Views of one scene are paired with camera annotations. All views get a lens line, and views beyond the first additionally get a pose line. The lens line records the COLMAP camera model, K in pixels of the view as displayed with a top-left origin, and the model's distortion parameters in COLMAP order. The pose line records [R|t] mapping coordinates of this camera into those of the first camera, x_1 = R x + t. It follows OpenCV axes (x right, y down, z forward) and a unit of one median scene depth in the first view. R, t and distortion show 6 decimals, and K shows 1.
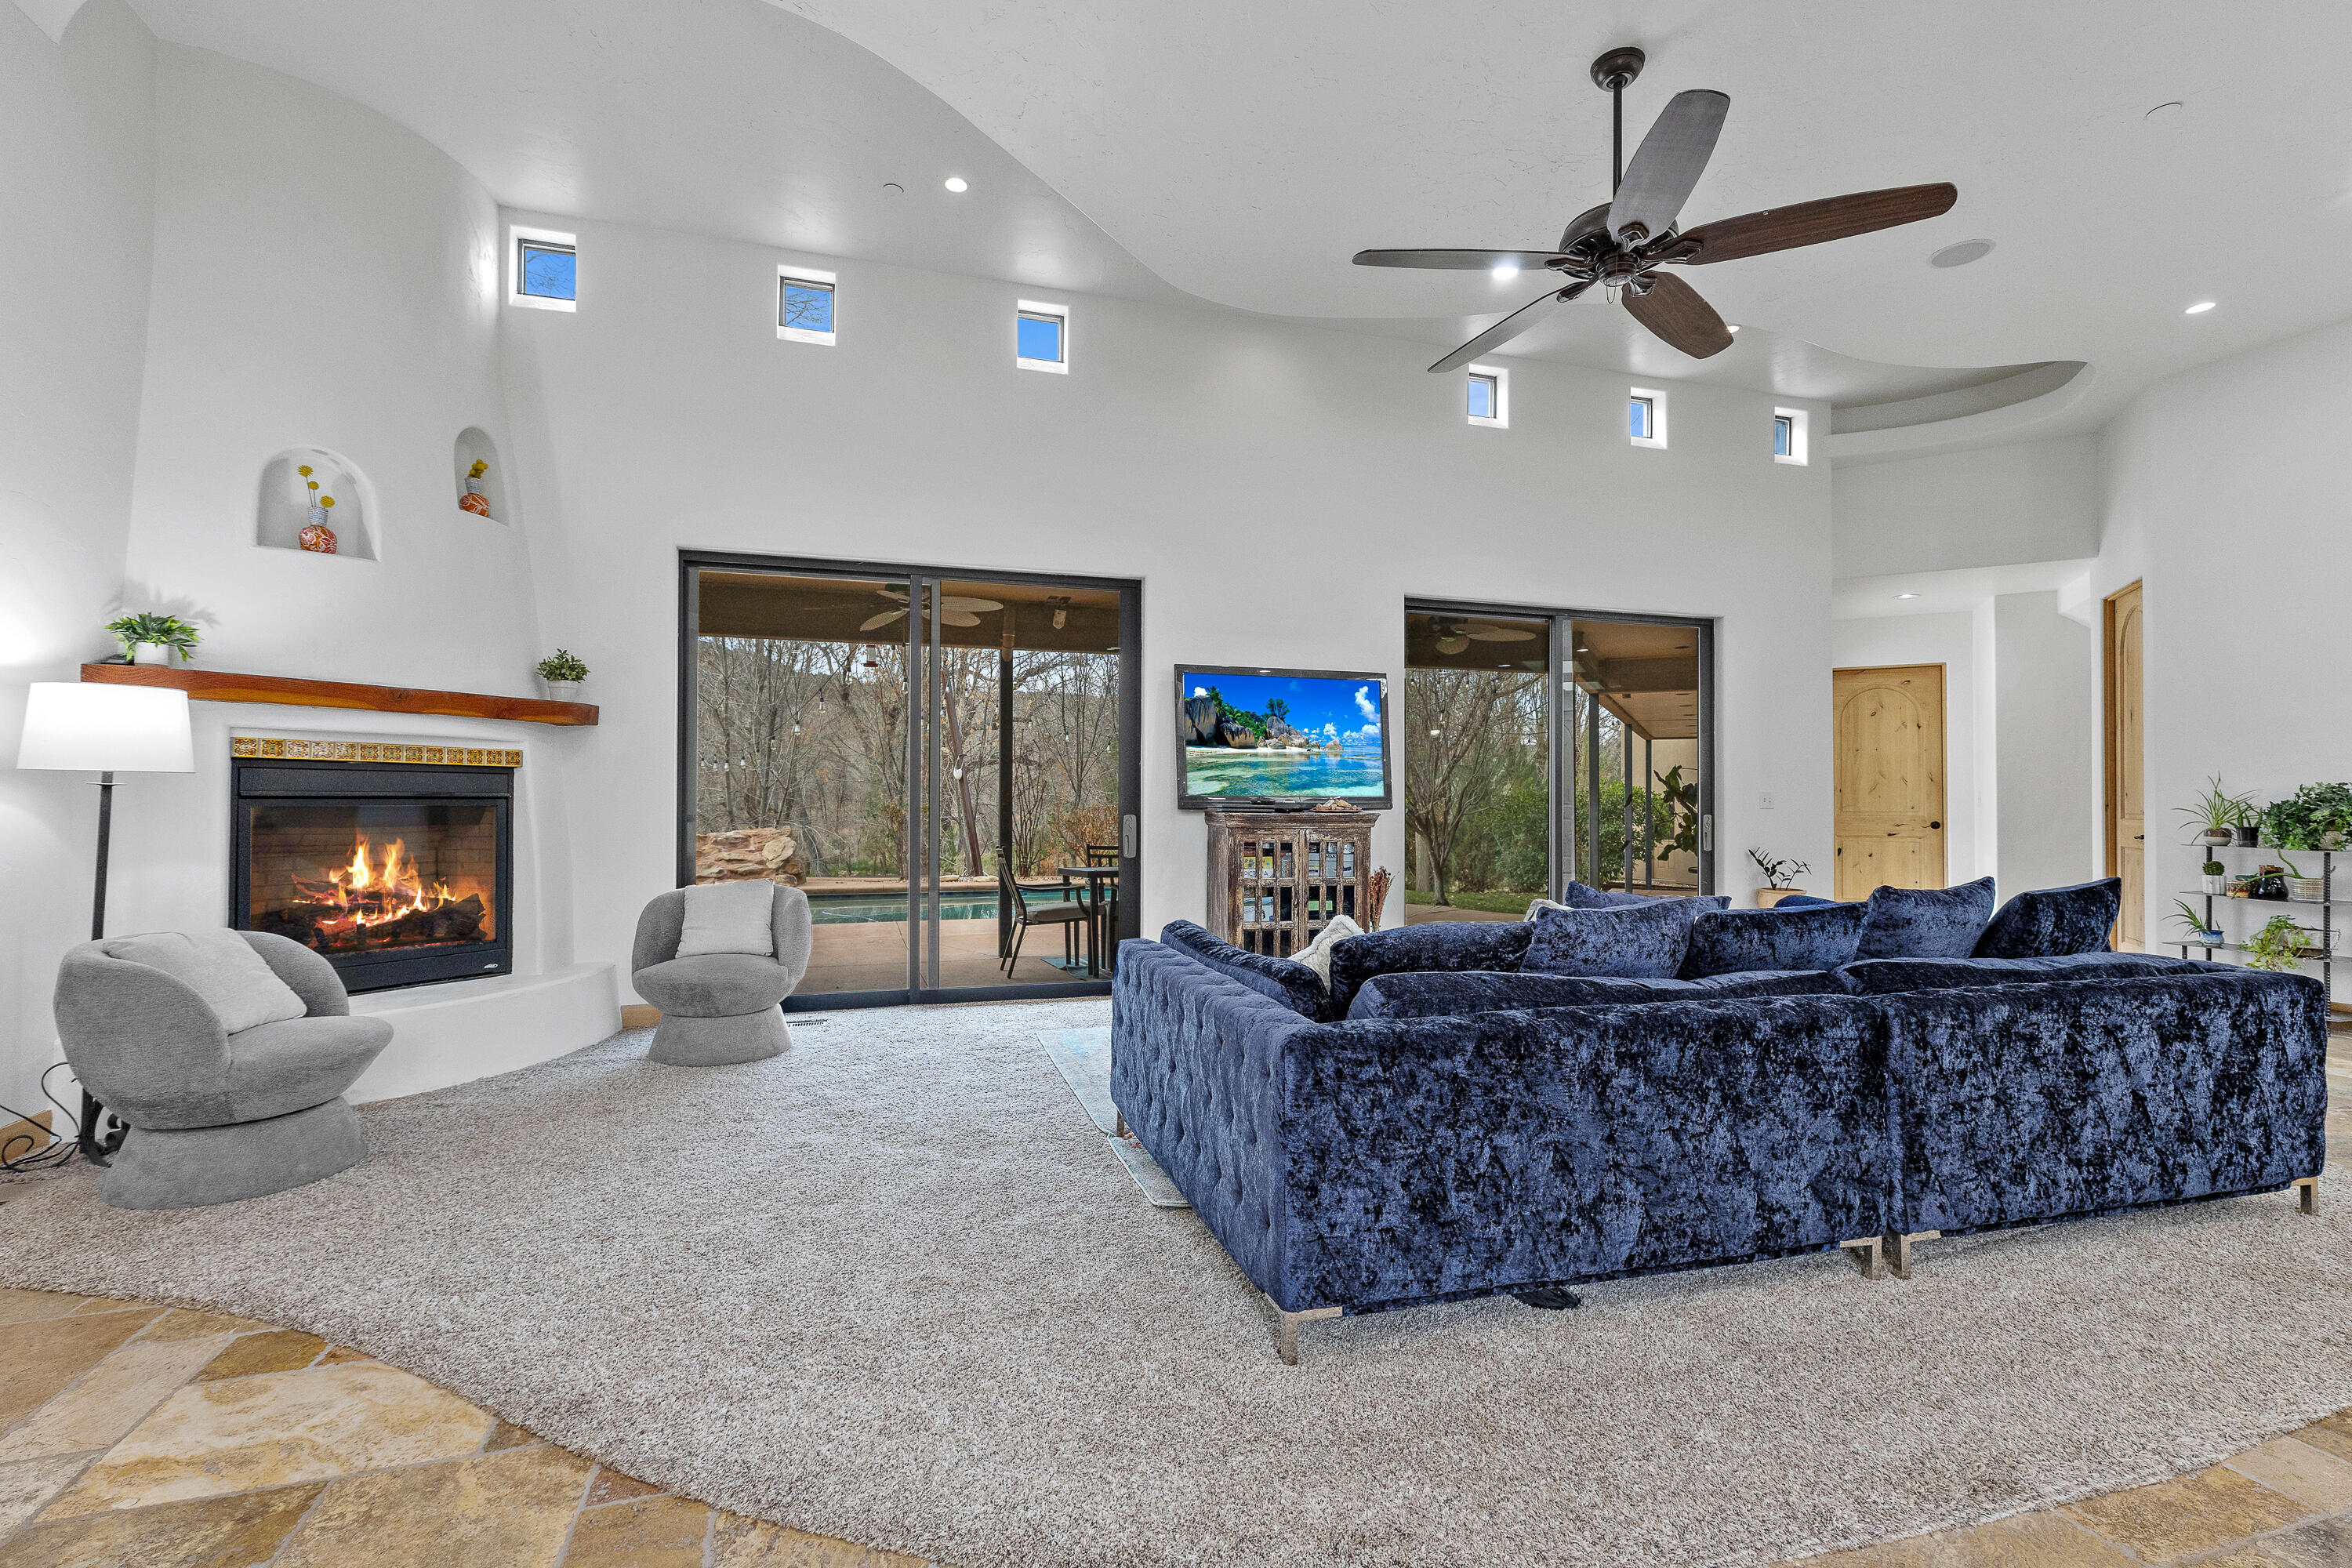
lens RADIAL K [[1054.0, 0, 1193.3], [0, 1054.0, 783.6], [0, 0, 1]] dist [0.006774, -0.000673]
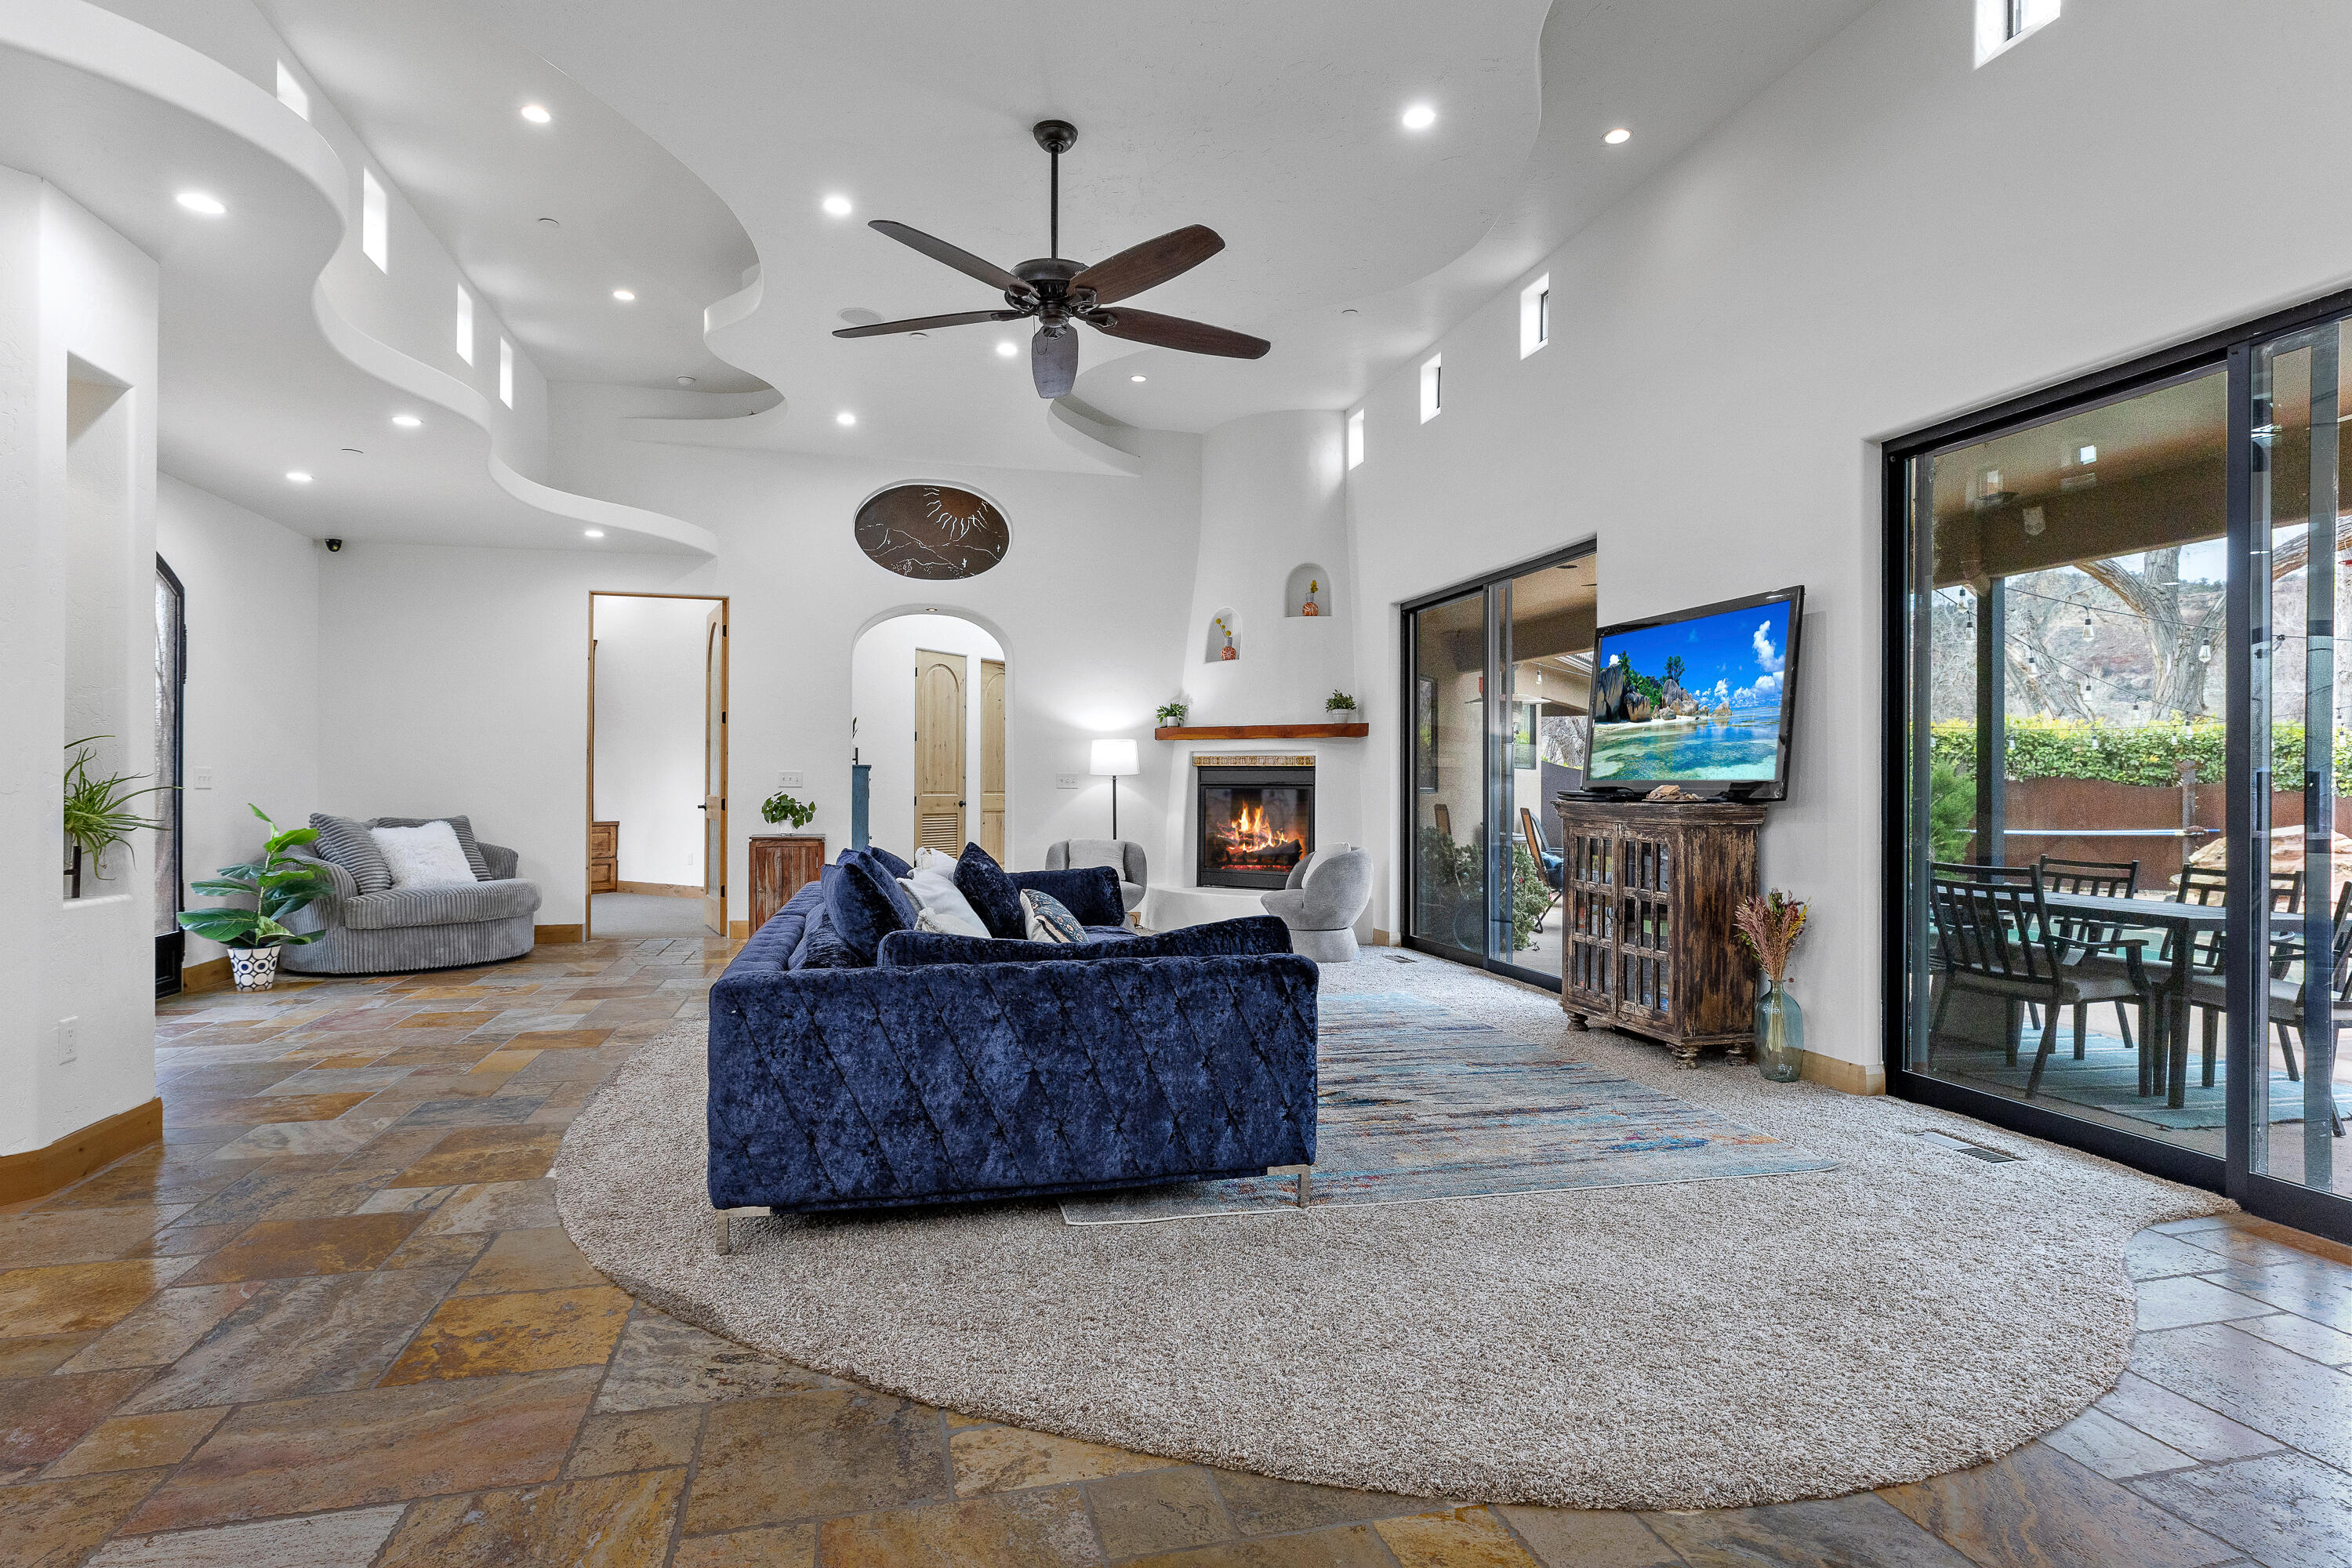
lens RADIAL K [[1227.7, 0, 1154.8], [0, 1227.7, 785.1], [0, 0, 1]] dist [-0.006352, -0.001351]
pose [[-0.025747, 0.000264, -0.999668, 1.031032], [0.024001, 0.999712, -0.000354, 0.007901], [0.999380, -0.024002, -0.025746, 0.638042]]
